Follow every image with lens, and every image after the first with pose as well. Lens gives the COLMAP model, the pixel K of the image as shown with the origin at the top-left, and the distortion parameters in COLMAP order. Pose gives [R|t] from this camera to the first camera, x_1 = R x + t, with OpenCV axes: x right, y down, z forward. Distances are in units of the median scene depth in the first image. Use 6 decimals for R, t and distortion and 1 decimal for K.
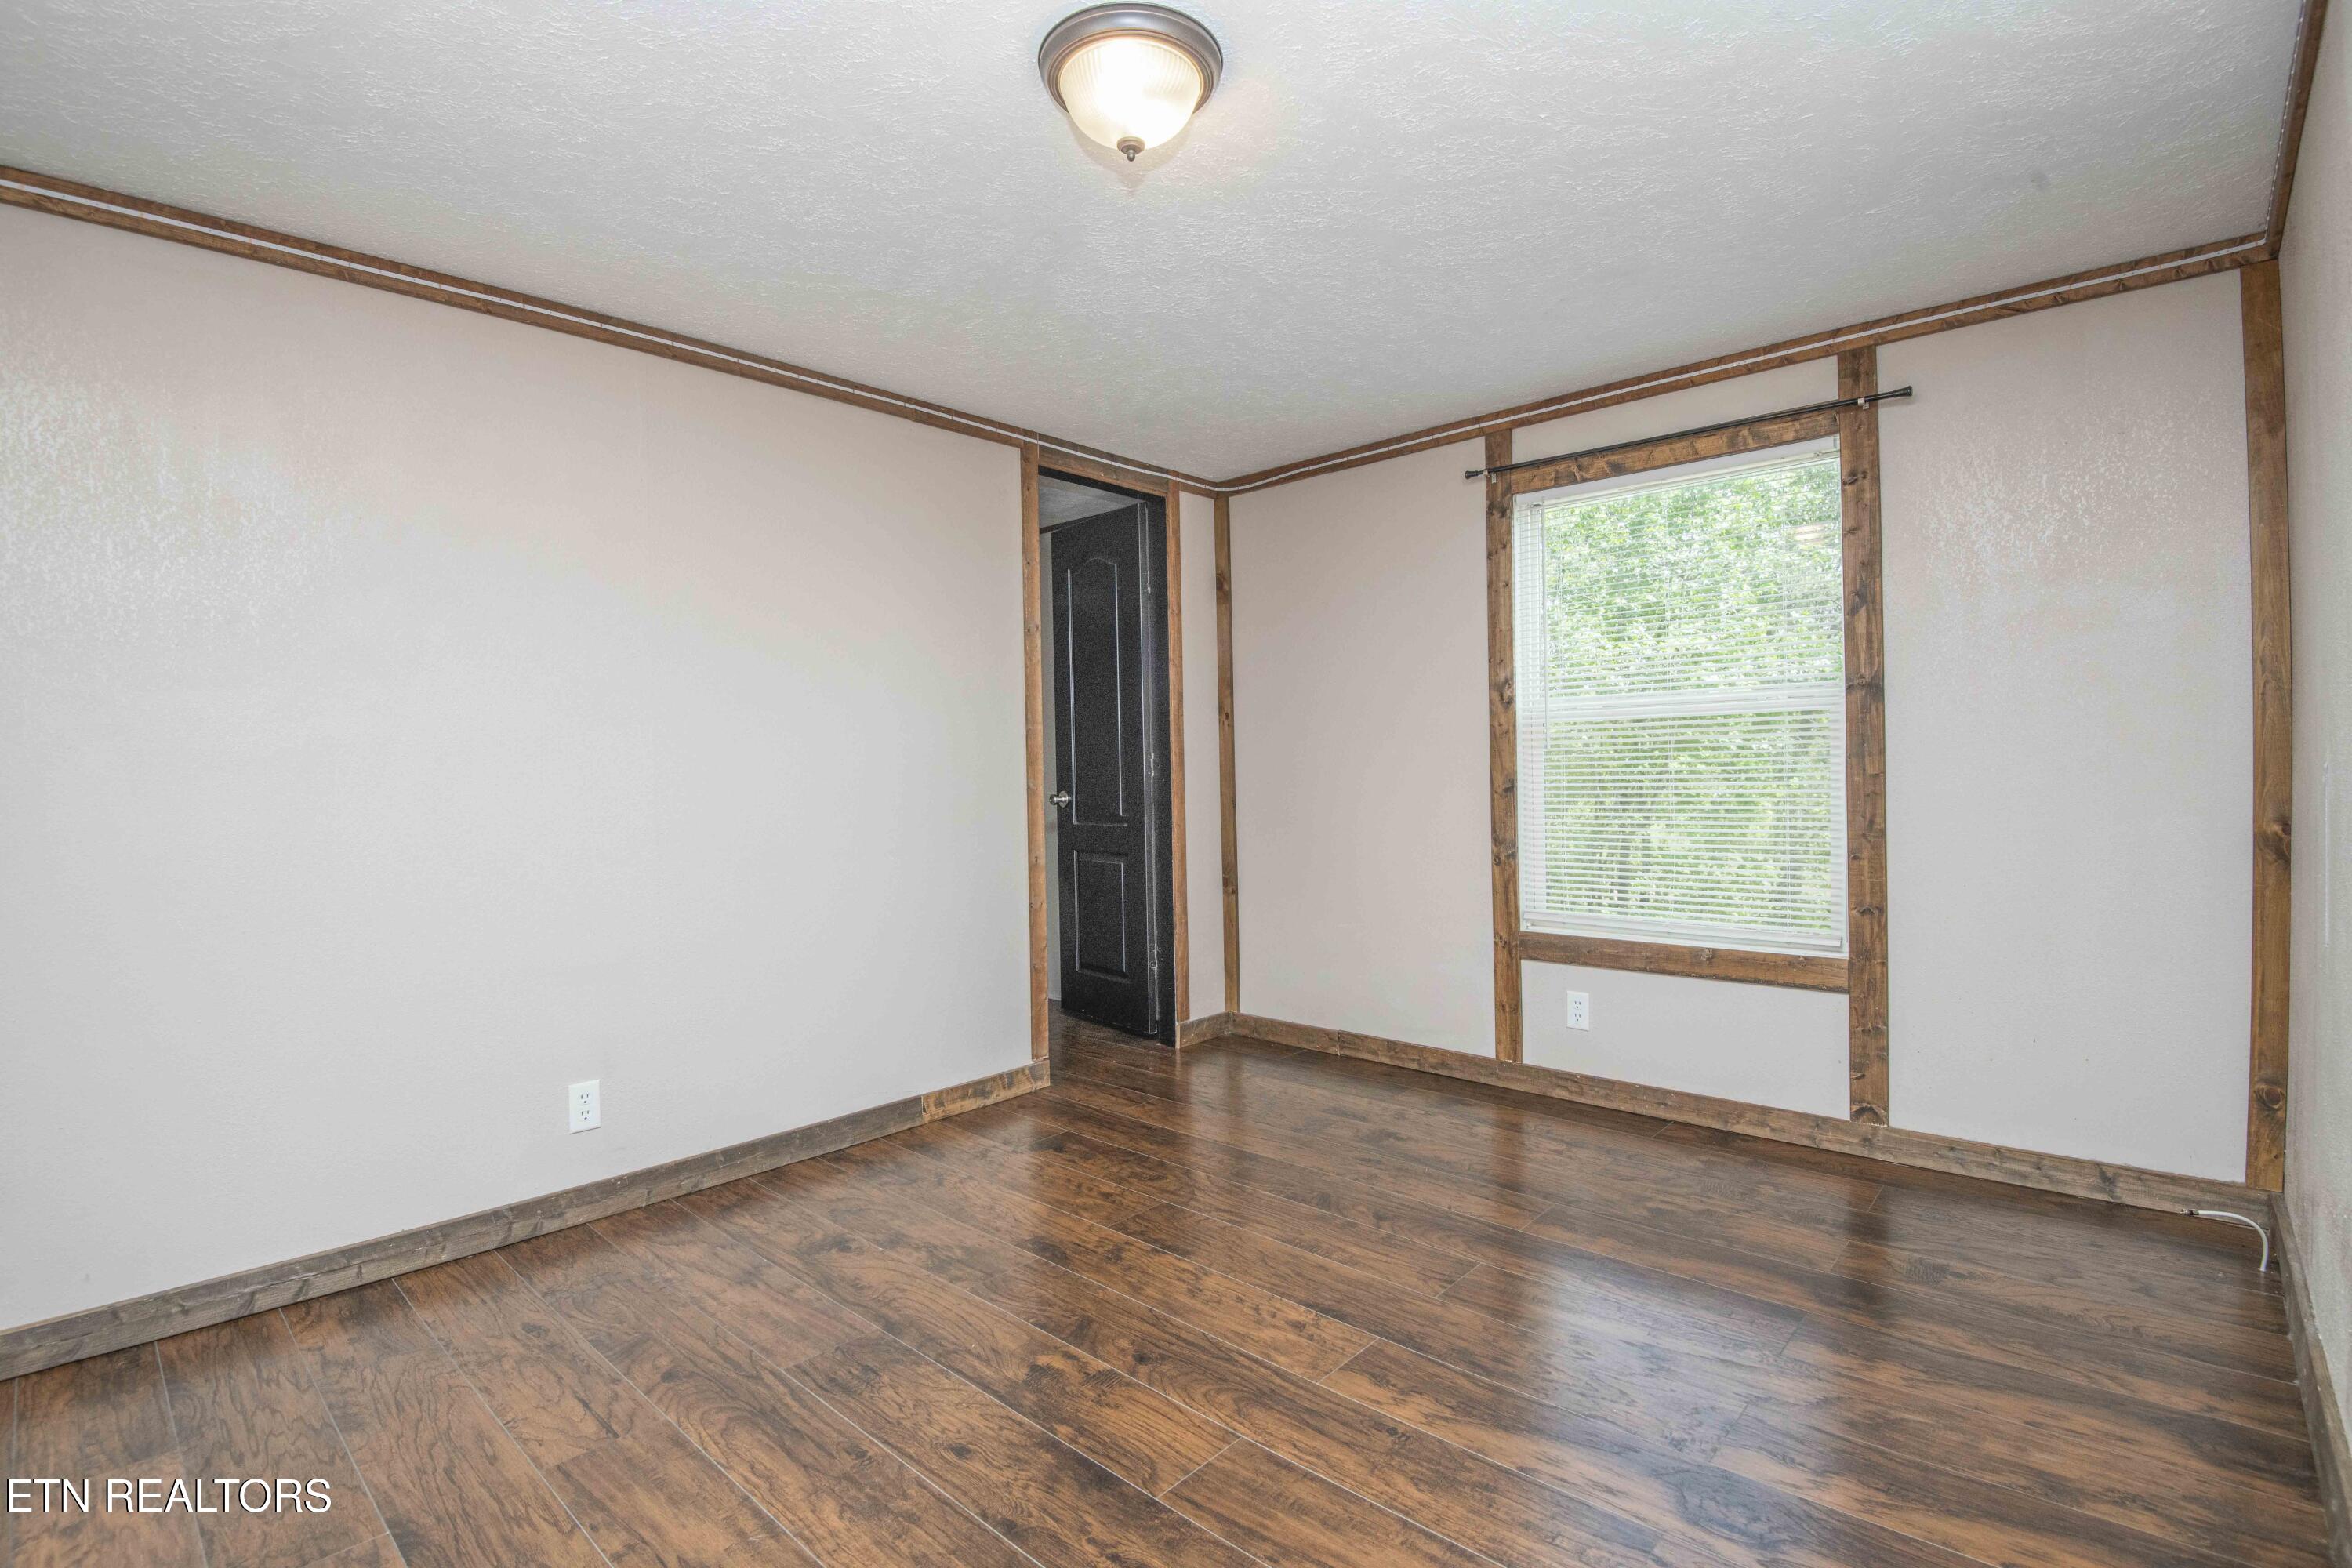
lens RADIAL K [[1086.8, 0, 1183.3], [0, 1086.8, 781.0], [0, 0, 1]] dist [-0.006189, -0.019253]
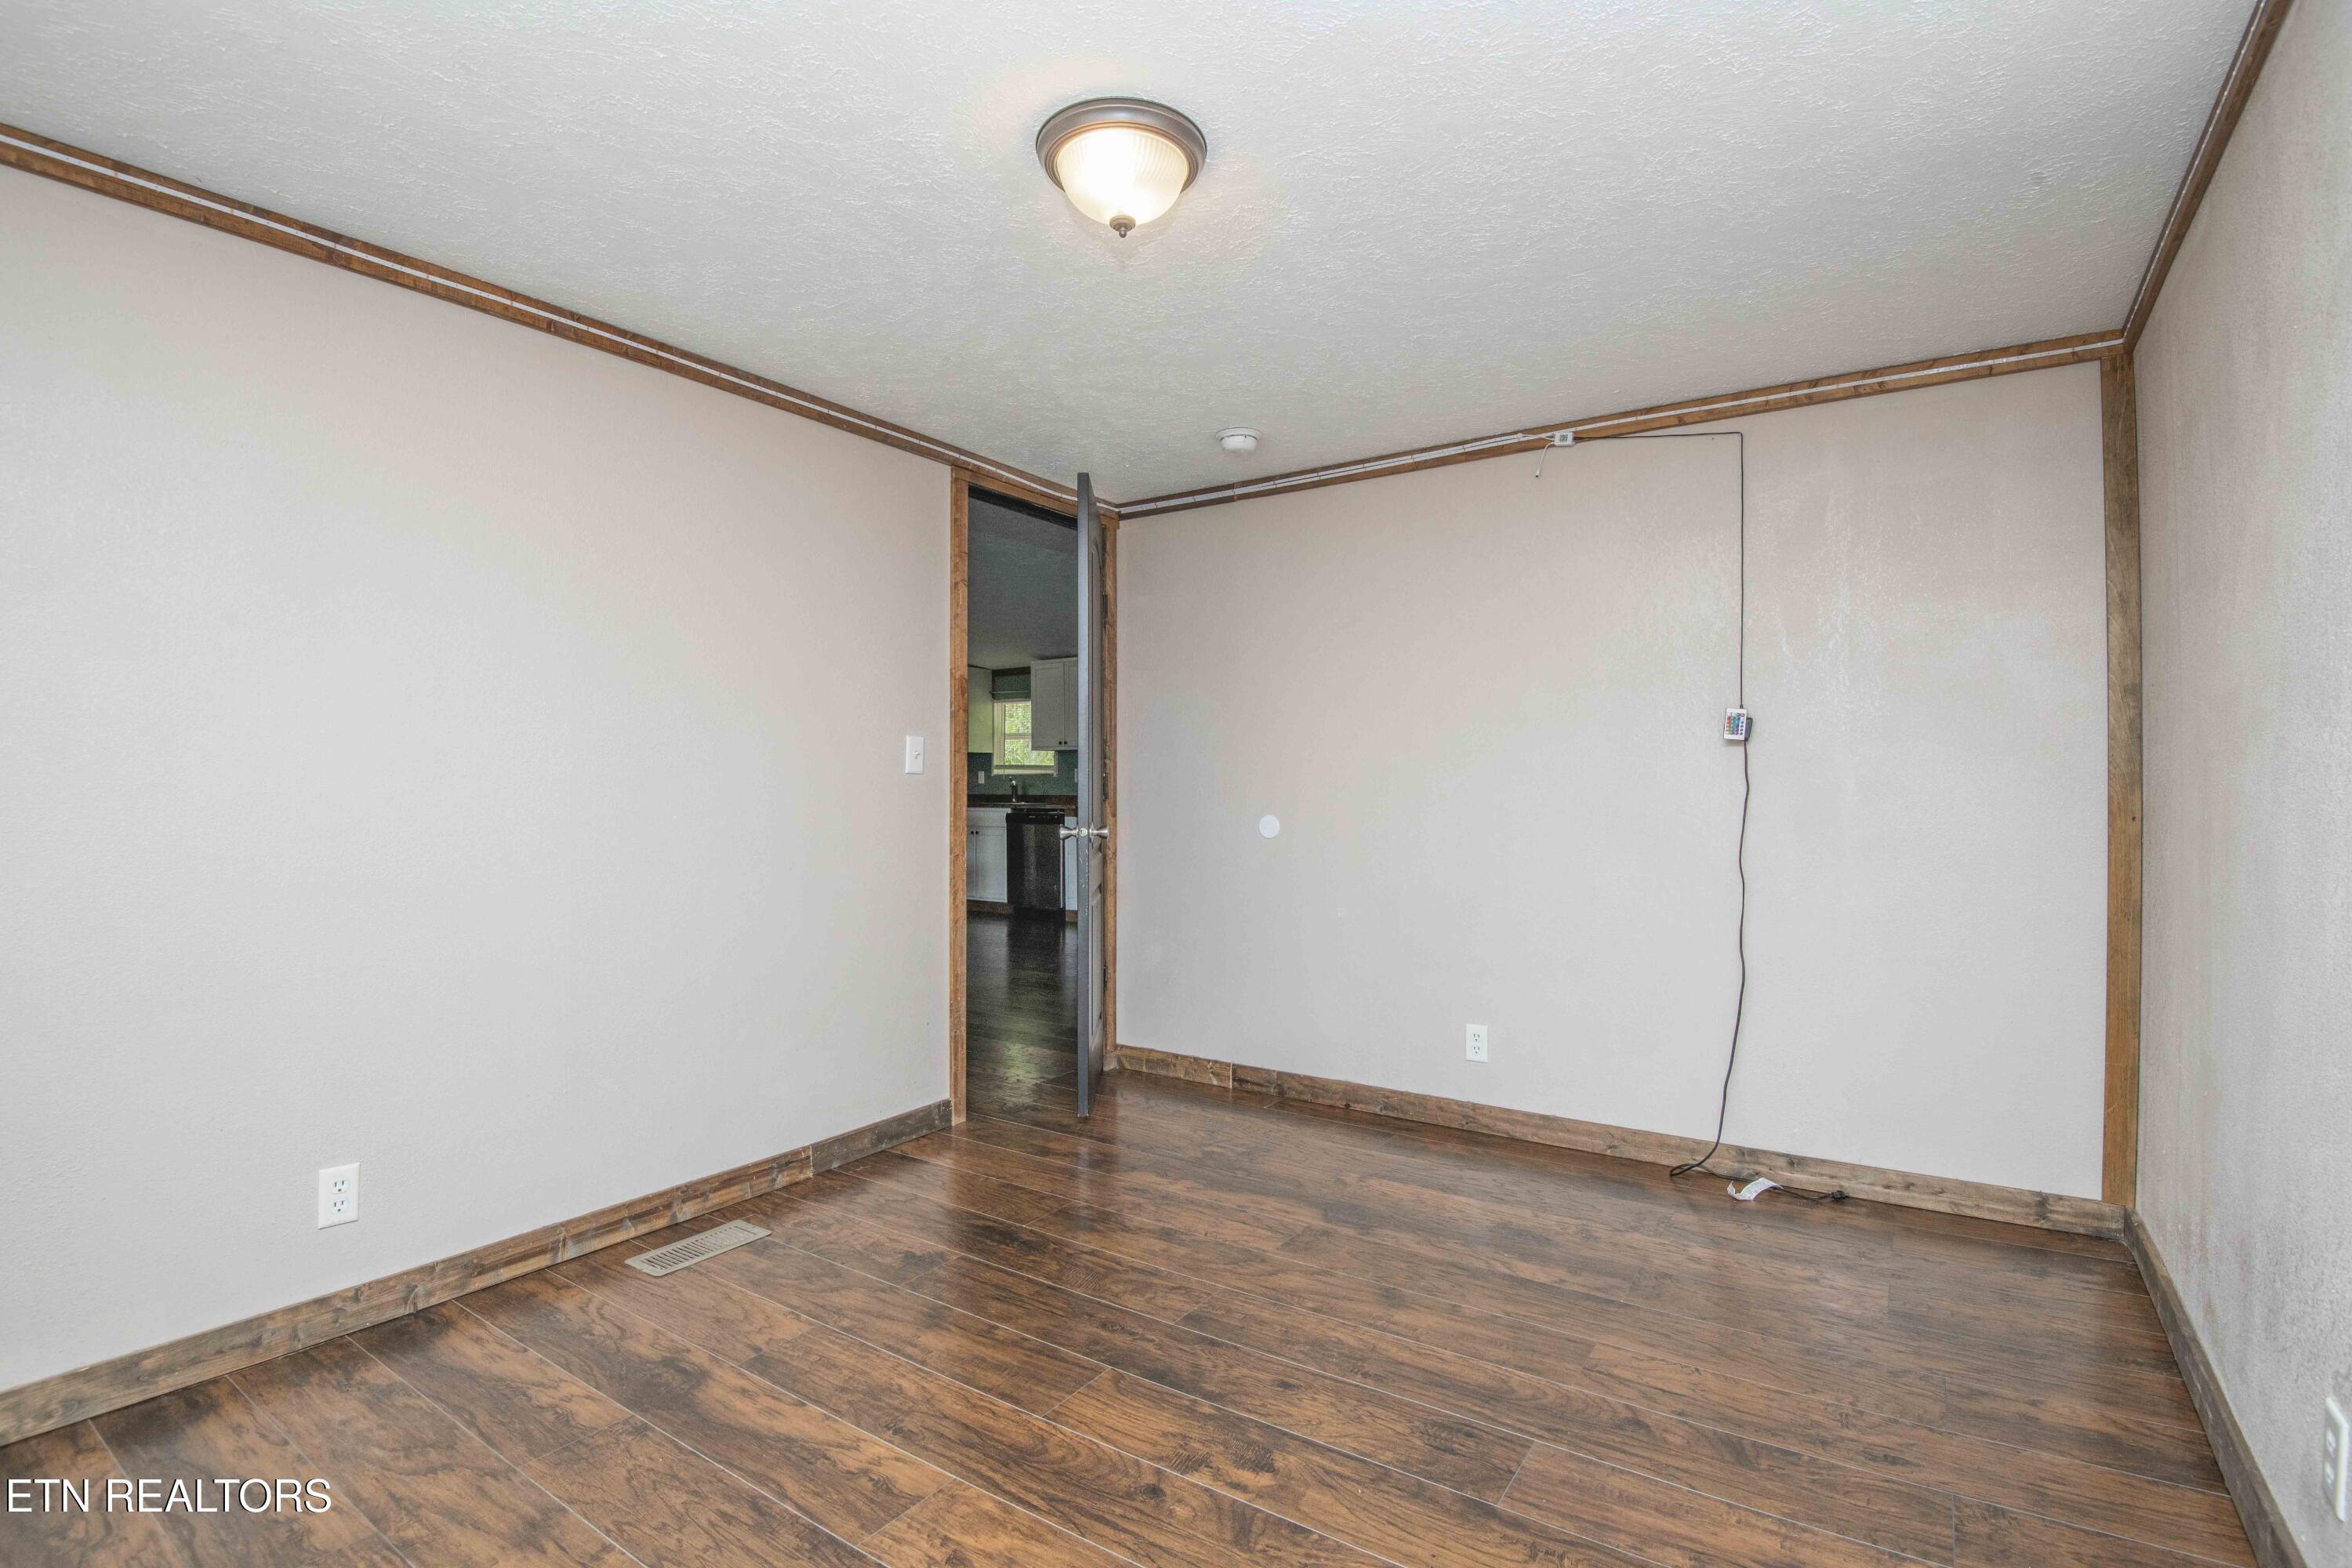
lens RADIAL K [[1086.8, 0, 1183.3], [0, 1086.8, 781.0], [0, 0, 1]] dist [-0.006189, -0.019253]
pose [[-0.988797, 0.018018, -0.148176, 0.059414], [0.016785, 0.999813, 0.009567, -0.039372], [0.148321, 0.006973, -0.988915, 1.987040]]
